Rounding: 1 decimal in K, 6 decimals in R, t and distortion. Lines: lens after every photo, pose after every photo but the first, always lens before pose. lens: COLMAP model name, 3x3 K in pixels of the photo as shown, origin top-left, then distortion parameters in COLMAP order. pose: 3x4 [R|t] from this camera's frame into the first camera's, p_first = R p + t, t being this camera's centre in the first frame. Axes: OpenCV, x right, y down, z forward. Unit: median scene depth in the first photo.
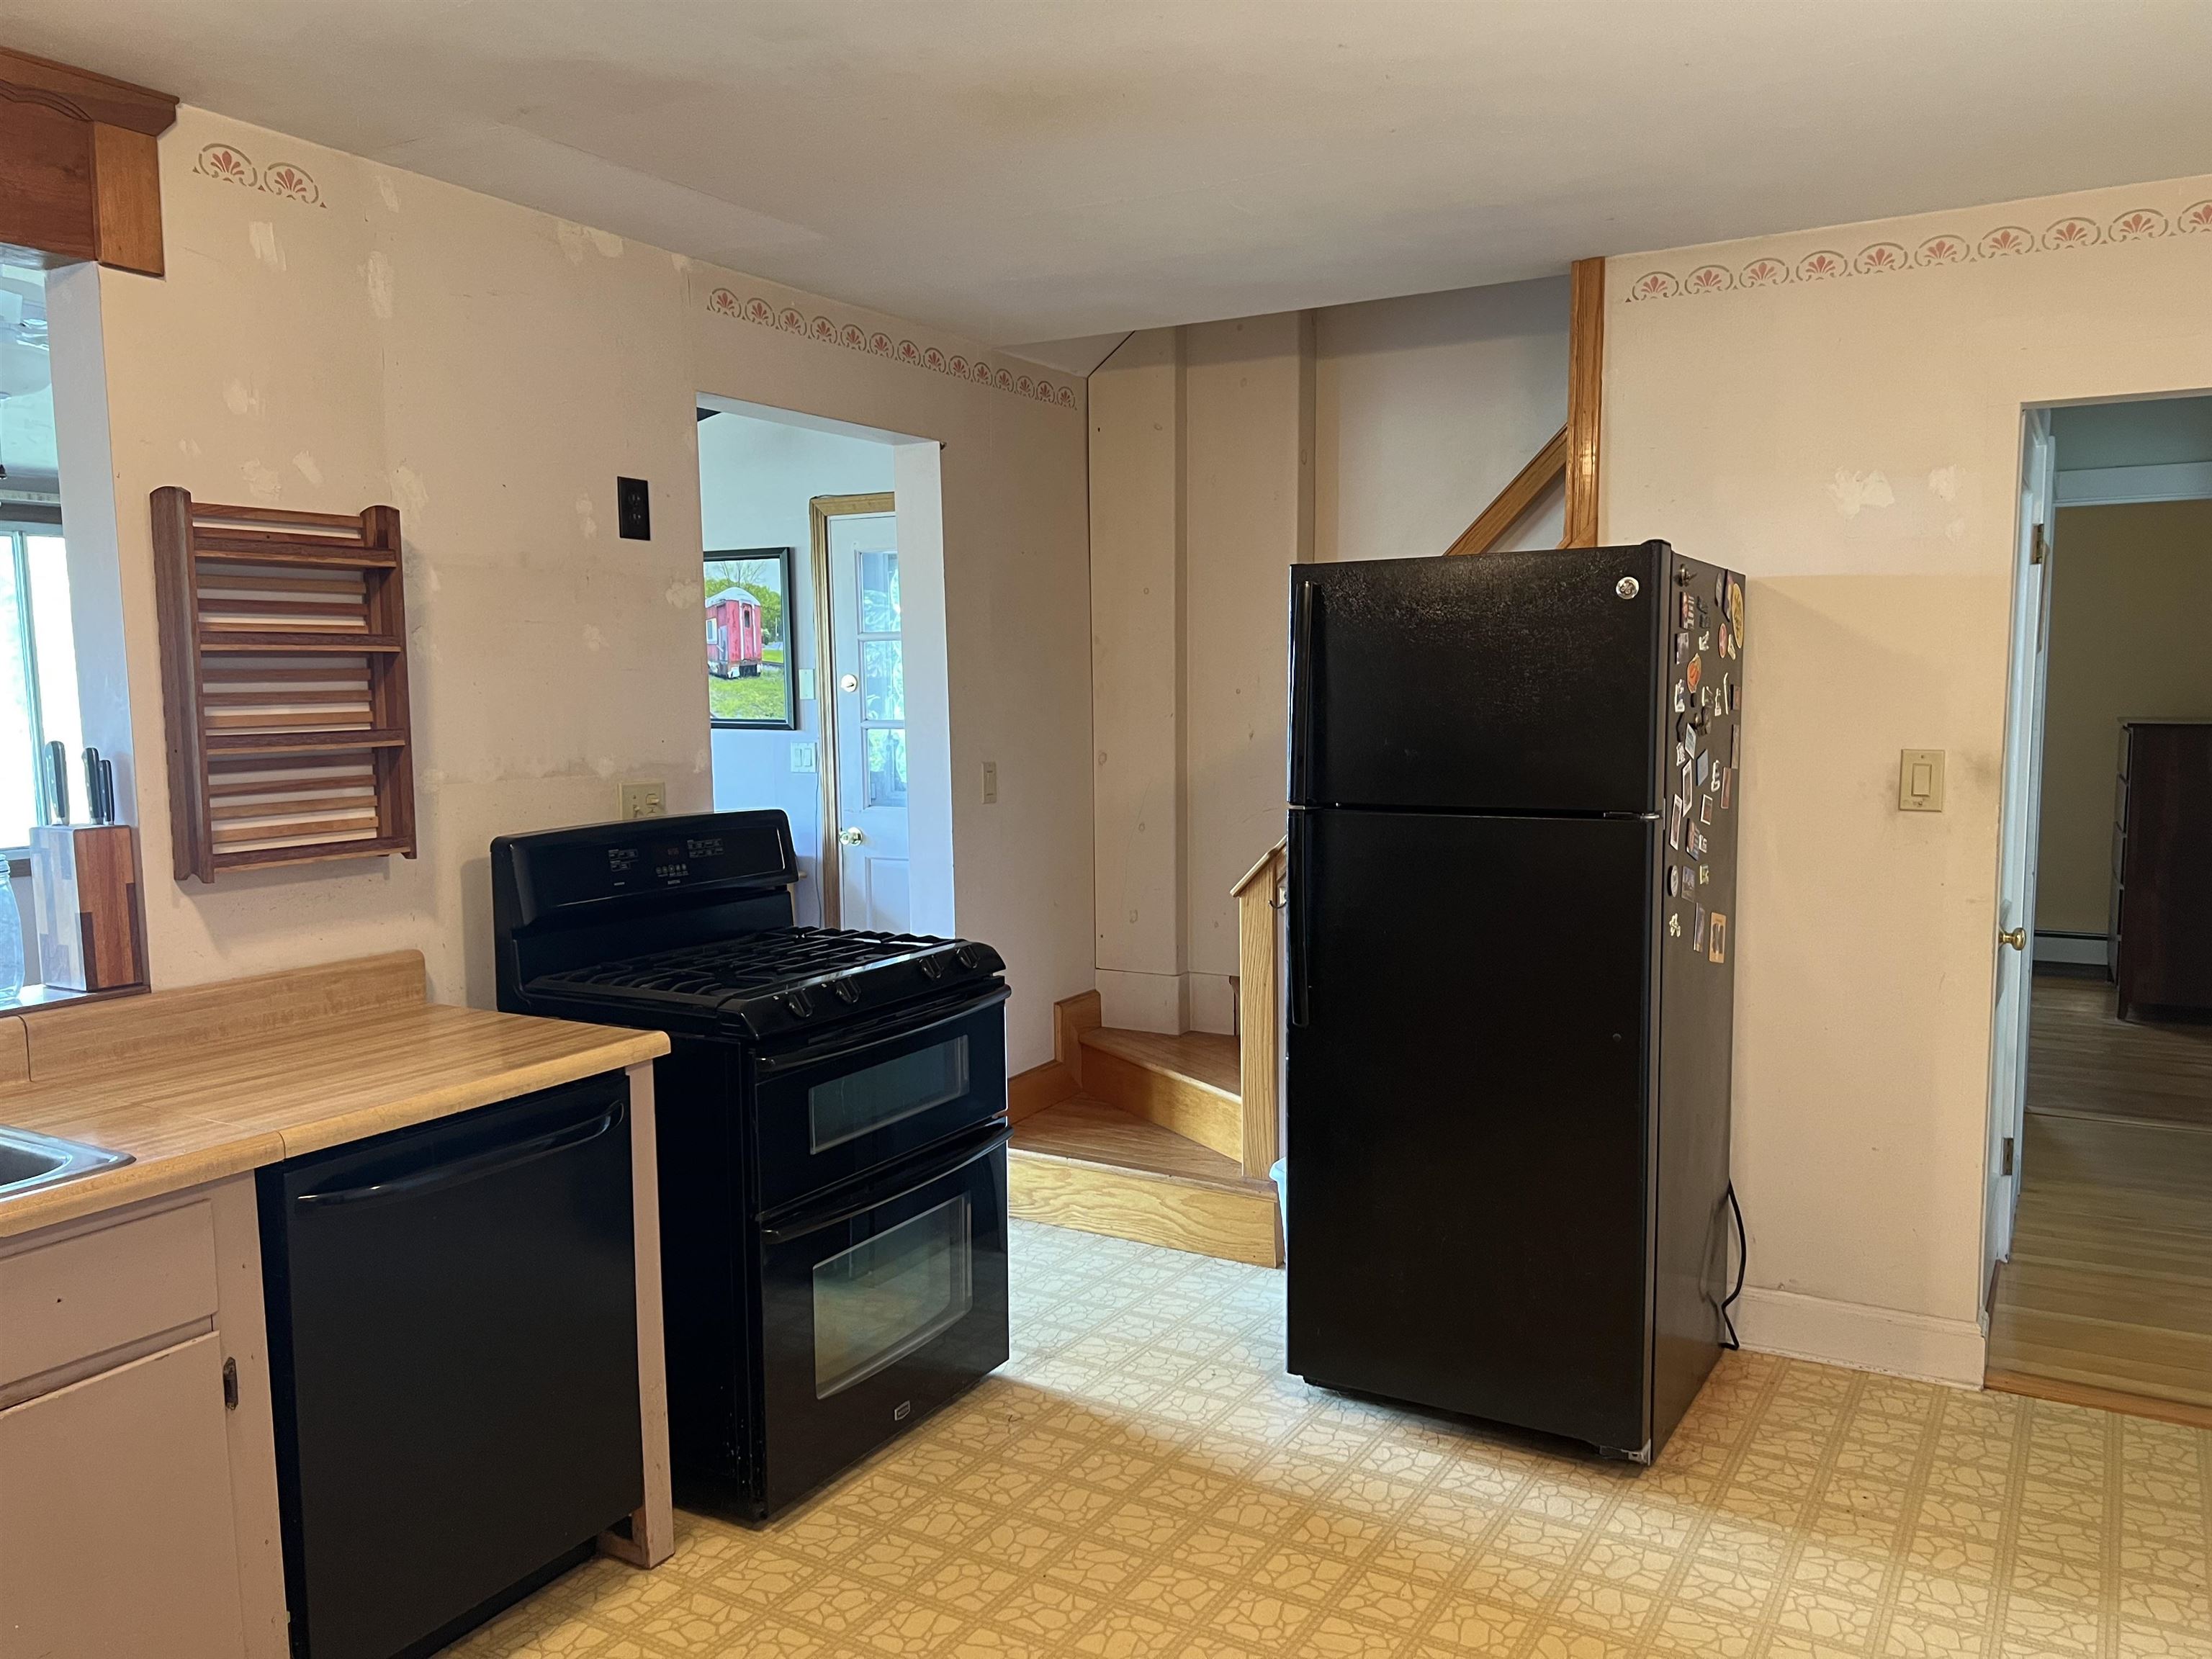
lens RADIAL K [[1649.8, 0, 1115.1], [0, 1649.8, 829.6], [0, 0, 1]] dist [0.052935, -0.054198]
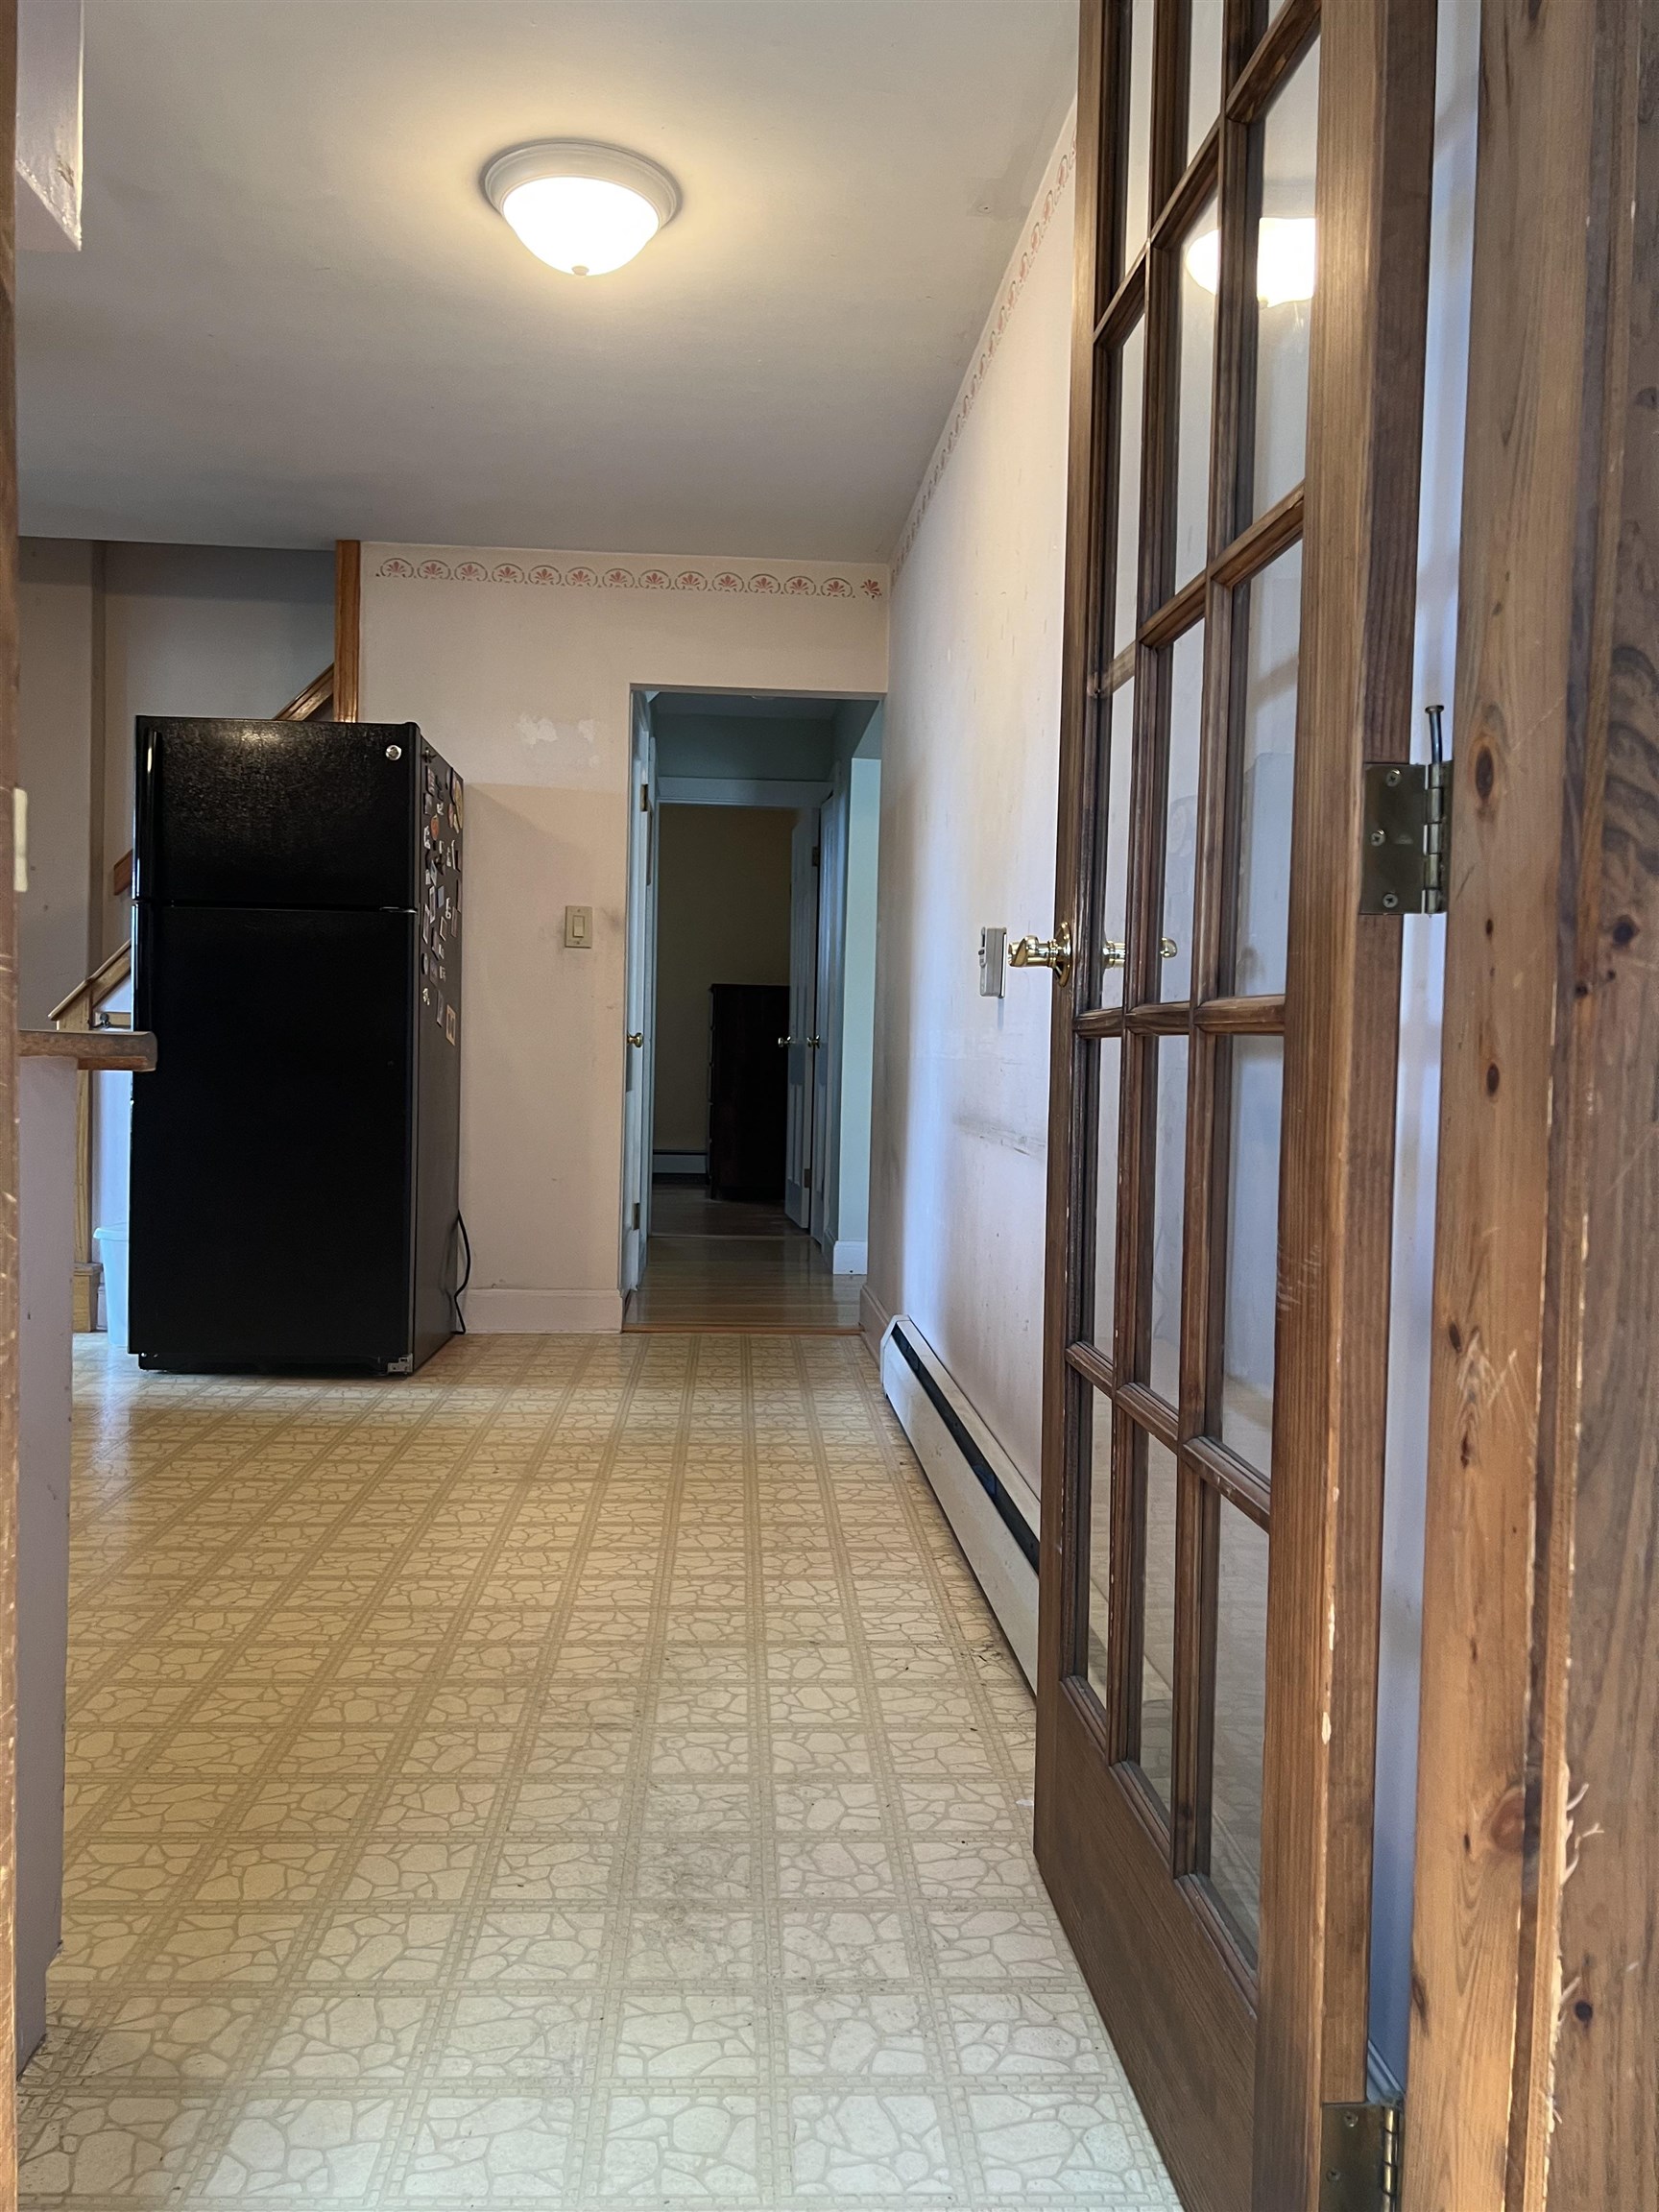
lens RADIAL K [[1649.8, 0, 814.5], [0, 1649.8, 1105.1], [0, 0, 1]] dist [0.052935, -0.054198]
pose [[0.829143, 0.006966, 0.558993, -0.162692], [0.024932, 0.998467, -0.049424, 0.202606], [-0.558480, 0.054916, 0.827698, -0.327067]]
